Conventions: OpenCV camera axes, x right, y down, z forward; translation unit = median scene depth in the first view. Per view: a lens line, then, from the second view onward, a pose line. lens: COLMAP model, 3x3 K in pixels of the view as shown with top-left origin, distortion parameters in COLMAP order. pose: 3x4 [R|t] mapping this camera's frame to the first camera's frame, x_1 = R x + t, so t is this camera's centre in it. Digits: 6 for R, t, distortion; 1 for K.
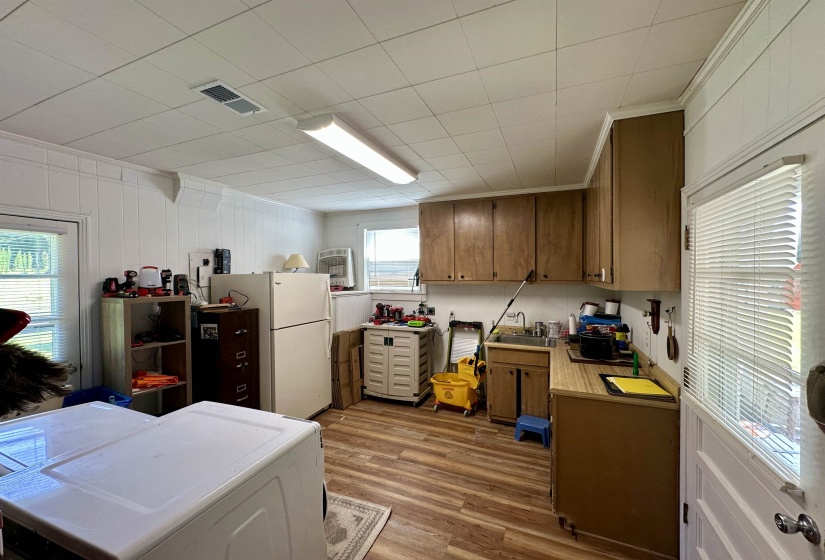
lens RADIAL K [[329.2, 0, 412.5], [0, 329.2, 280.0], [0, 0, 1]] dist [0.000203, 0.000080]
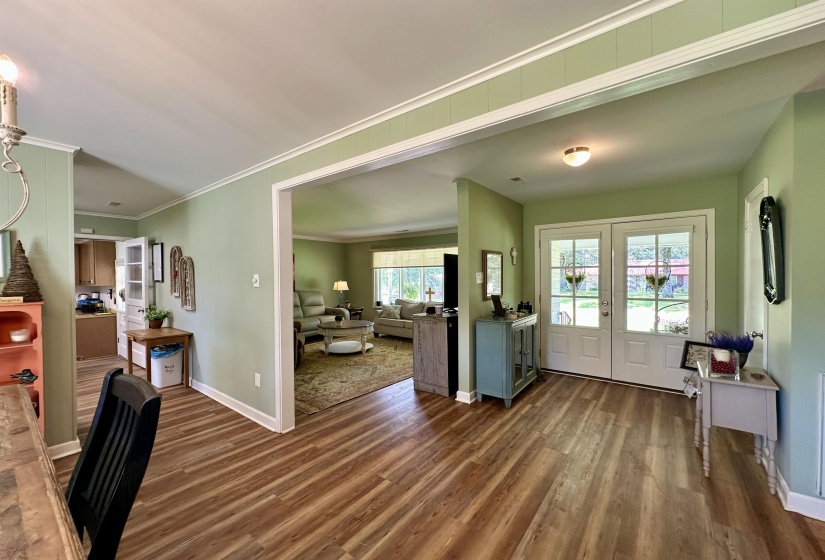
lens RADIAL K [[329.2, 0, 412.5], [0, 329.2, 280.0], [0, 0, 1]] dist [0.000203, 0.000080]
pose [[0.255075, -0.013827, 0.966822, -1.071697], [0.024289, 0.999674, 0.007889, 0.011326], [-0.966616, 0.021471, 0.255328, -1.763668]]
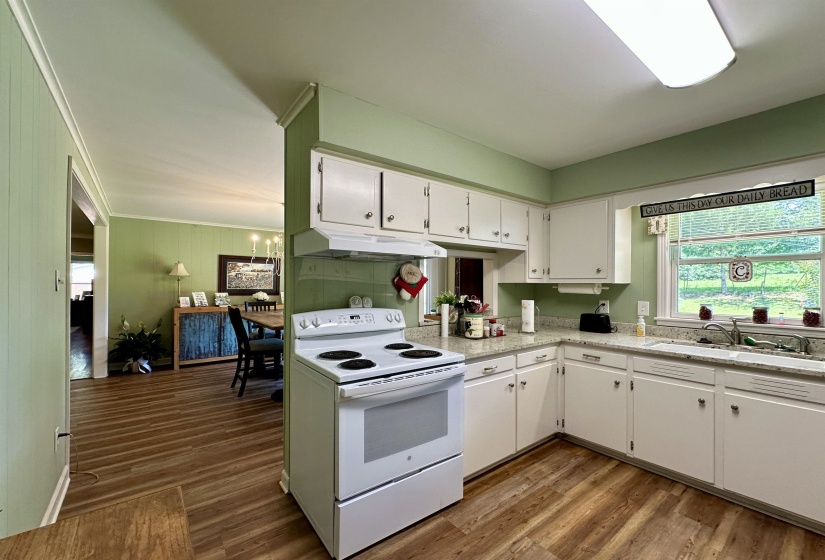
lens RADIAL K [[346.3, 0, 412.5], [0, 346.3, 280.0], [0, 0, 1]] dist [0.001429, 0.000126]
pose [[-0.477462, -0.010879, -0.878585, -0.093233], [-0.017144, 0.999848, -0.003064, -0.004511], [0.878485, 0.013599, -0.477576, -0.323463]]
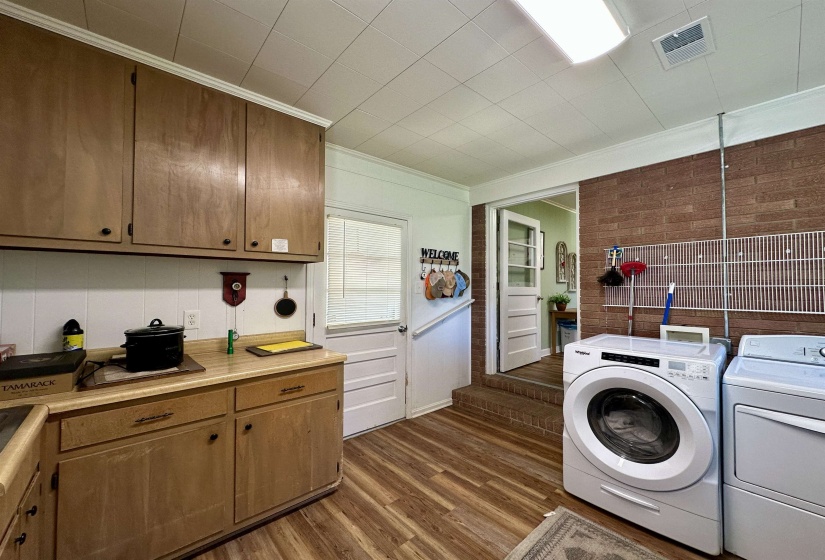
lens RADIAL K [[329.2, 0, 412.5], [0, 329.2, 280.0], [0, 0, 1]] dist [0.000203, 0.000080]
pose [[-0.904800, 0.008446, 0.425753, -0.119870], [0.005463, 0.999951, -0.008227, 0.061417], [-0.425802, -0.005118, -0.904802, 1.085493]]
